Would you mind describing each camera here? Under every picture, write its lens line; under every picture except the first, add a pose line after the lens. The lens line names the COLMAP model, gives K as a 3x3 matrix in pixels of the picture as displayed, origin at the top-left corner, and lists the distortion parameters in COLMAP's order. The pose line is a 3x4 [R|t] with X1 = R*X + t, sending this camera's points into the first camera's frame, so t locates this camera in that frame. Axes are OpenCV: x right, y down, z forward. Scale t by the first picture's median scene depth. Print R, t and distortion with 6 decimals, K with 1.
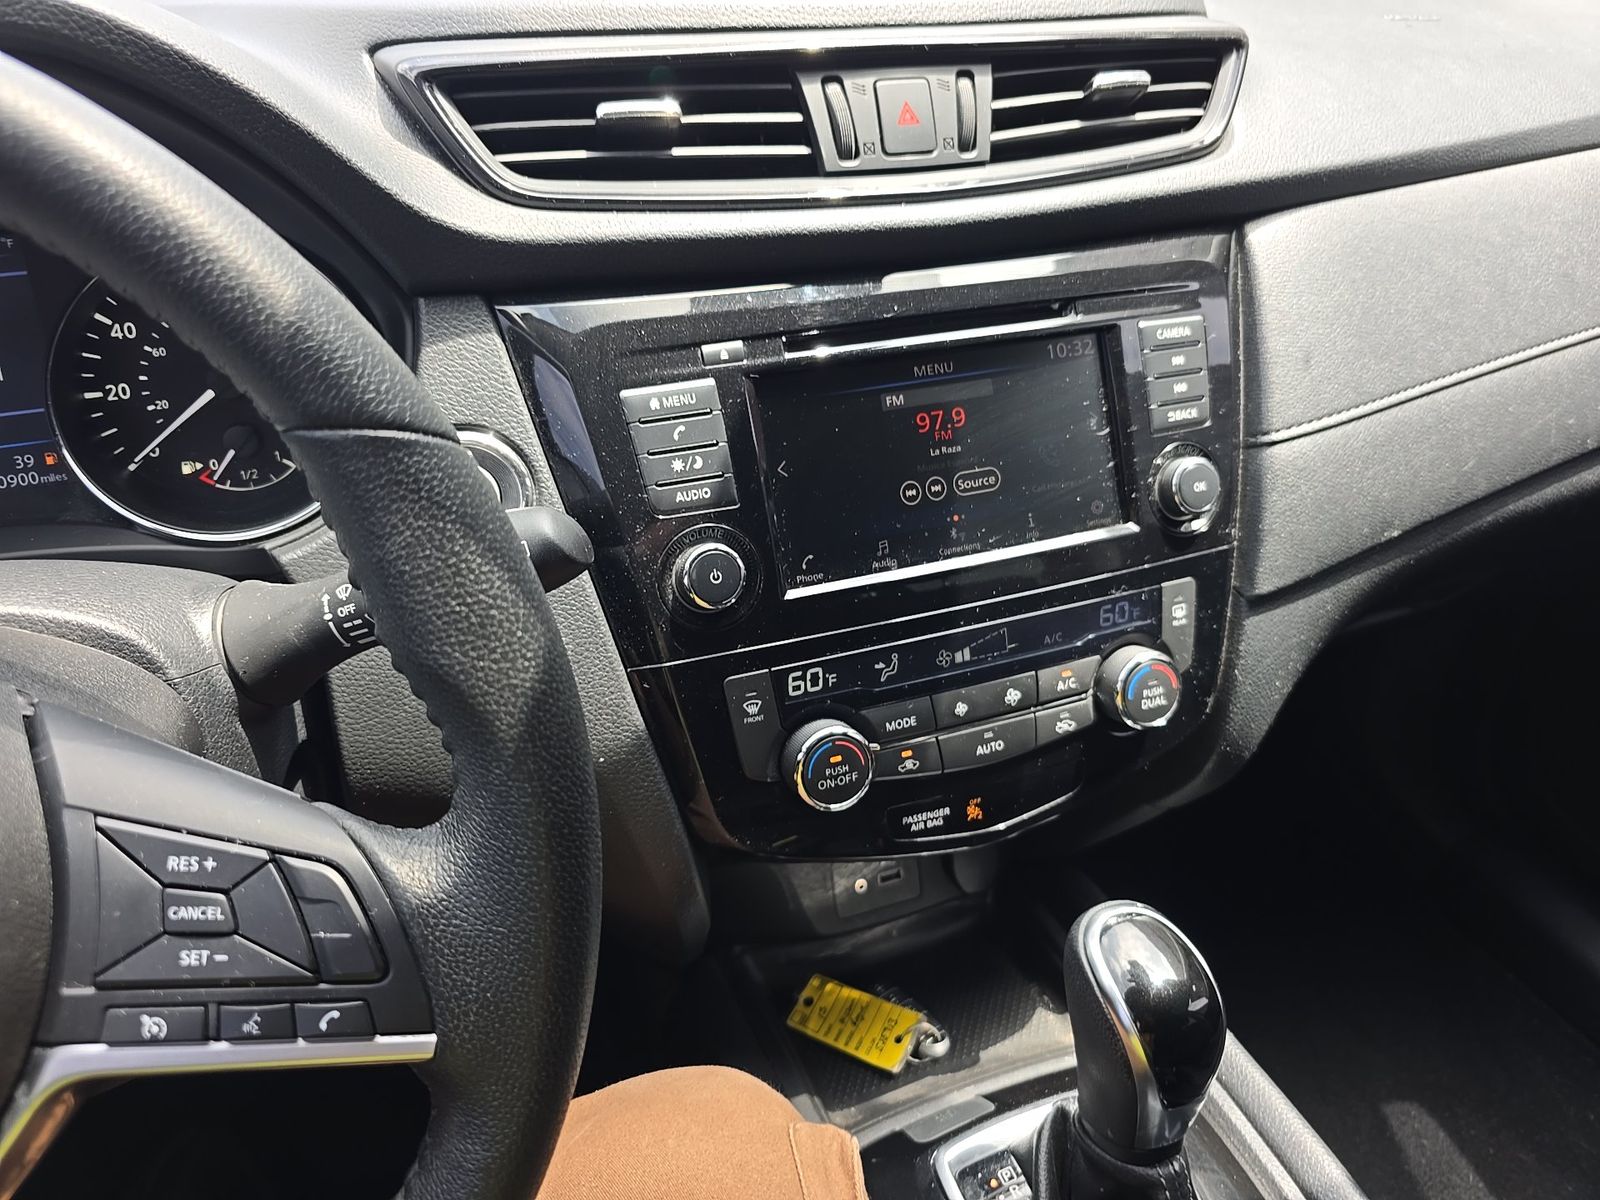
lens RADIAL K [[1120.6, 0, 767.0], [0, 1120.6, 601.5], [0, 0, 1]] dist [0.053213, -0.049073]
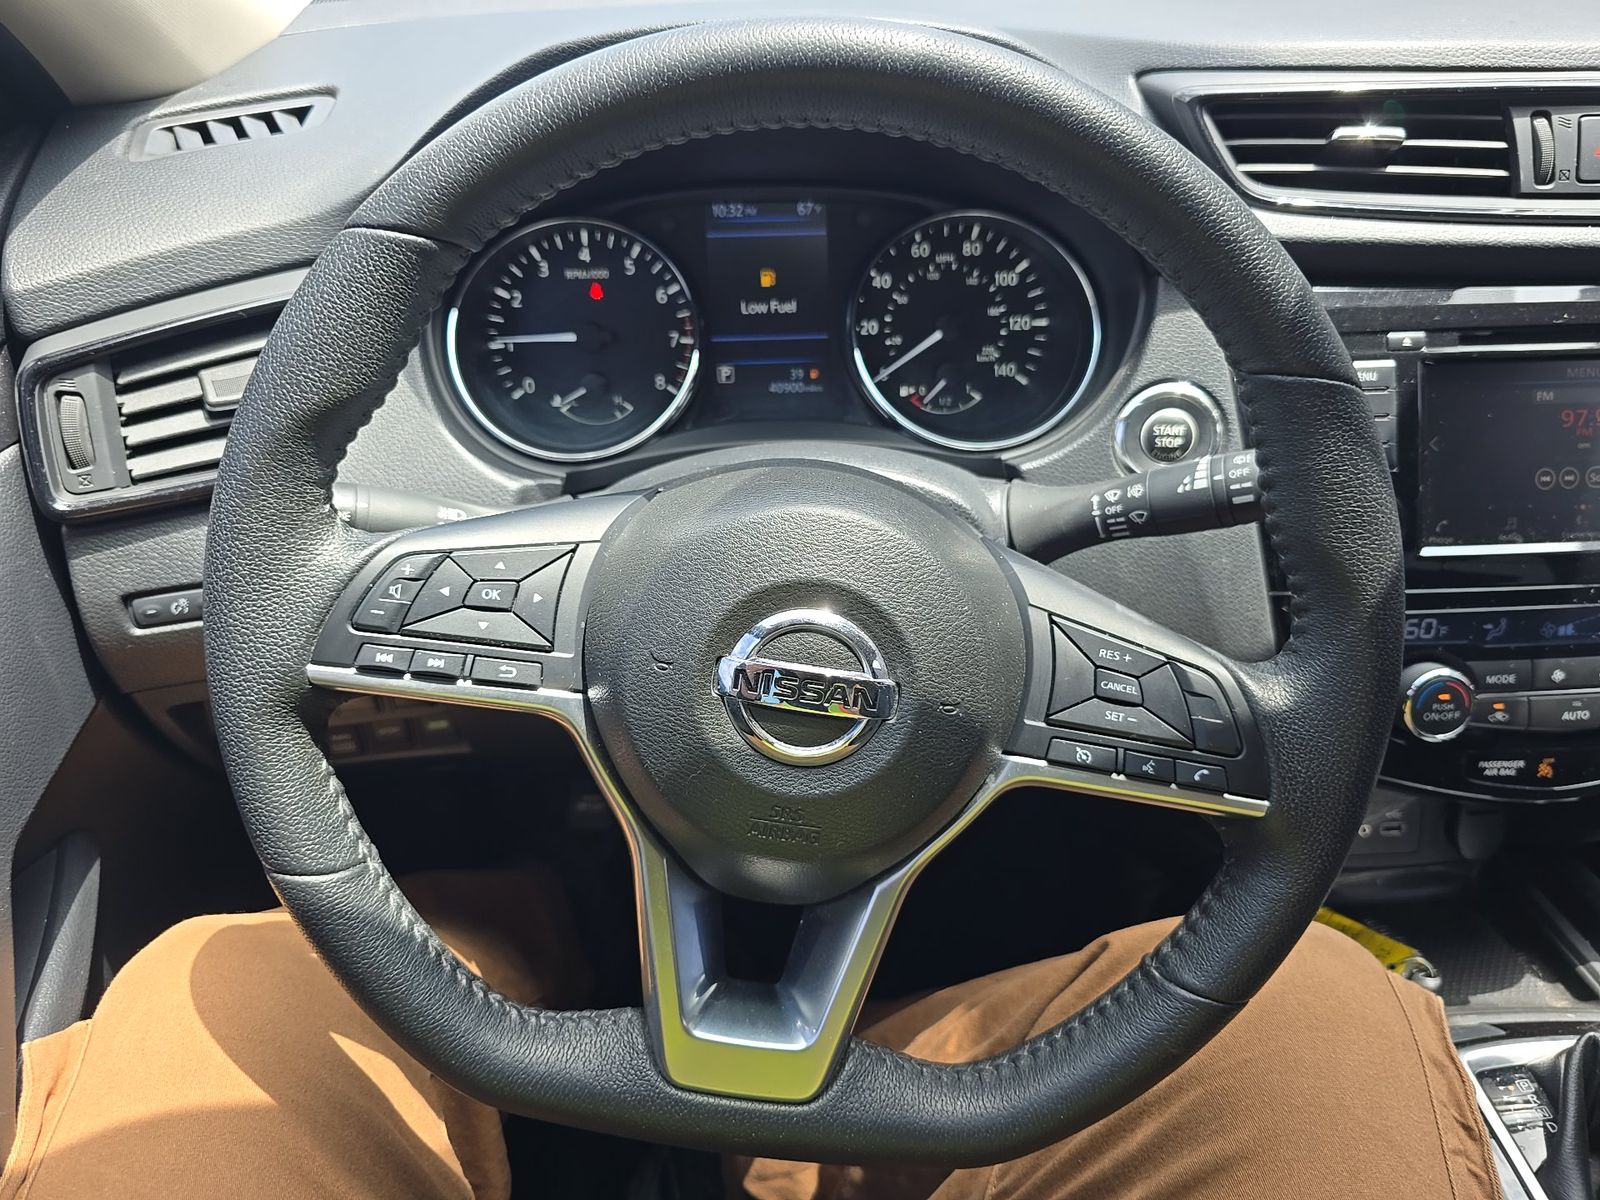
lens RADIAL K [[1120.6, 0, 790.9], [0, 1120.6, 594.2], [0, 0, 1]] dist [0.053213, -0.049073]
pose [[0.959345, 0.152916, -0.237219, -0.328371], [-0.147303, 0.988228, 0.041319, 0.086678], [0.240745, -0.004696, 0.970577, -0.311478]]
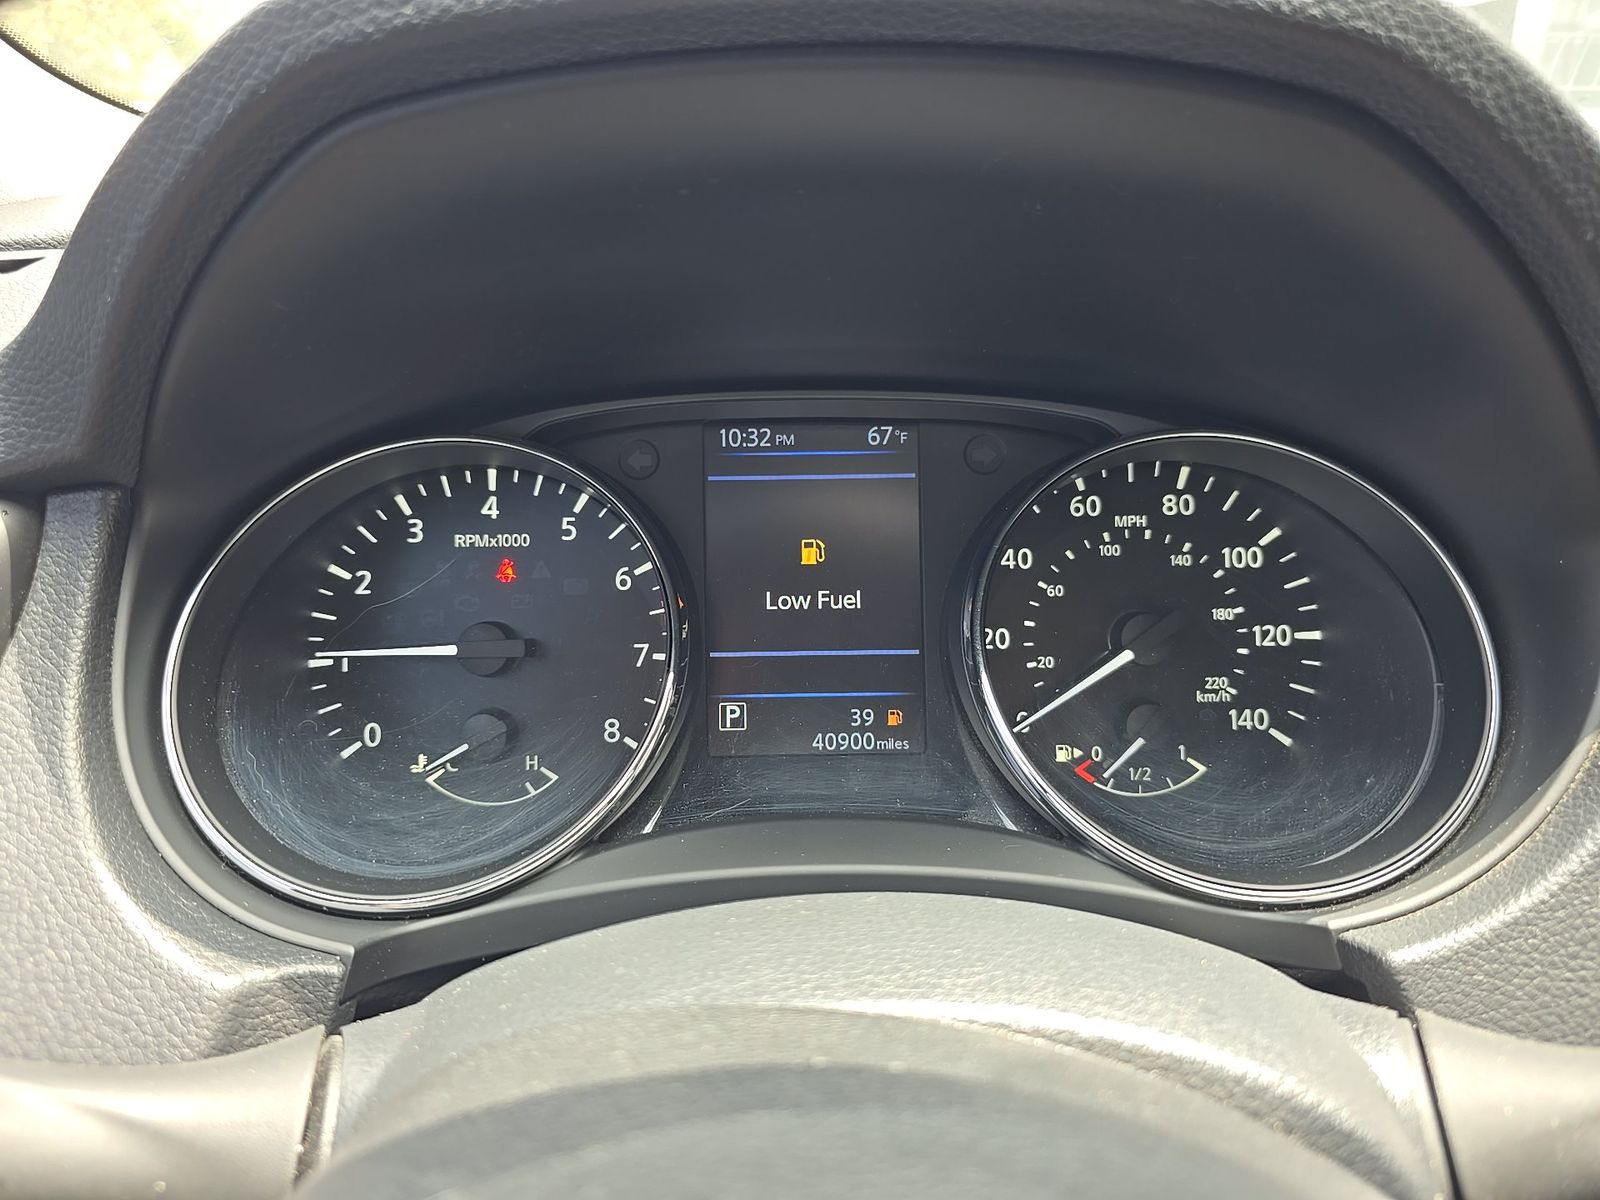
lens RADIAL K [[1120.6, 0, 783.8], [0, 1120.6, 598.4], [0, 0, 1]] dist [0.053213, -0.049073]
pose [[0.946041, 0.096357, -0.309390, -0.521191], [-0.168103, 0.962182, -0.214353, -0.036184], [0.277035, 0.254796, 0.926461, 0.317794]]
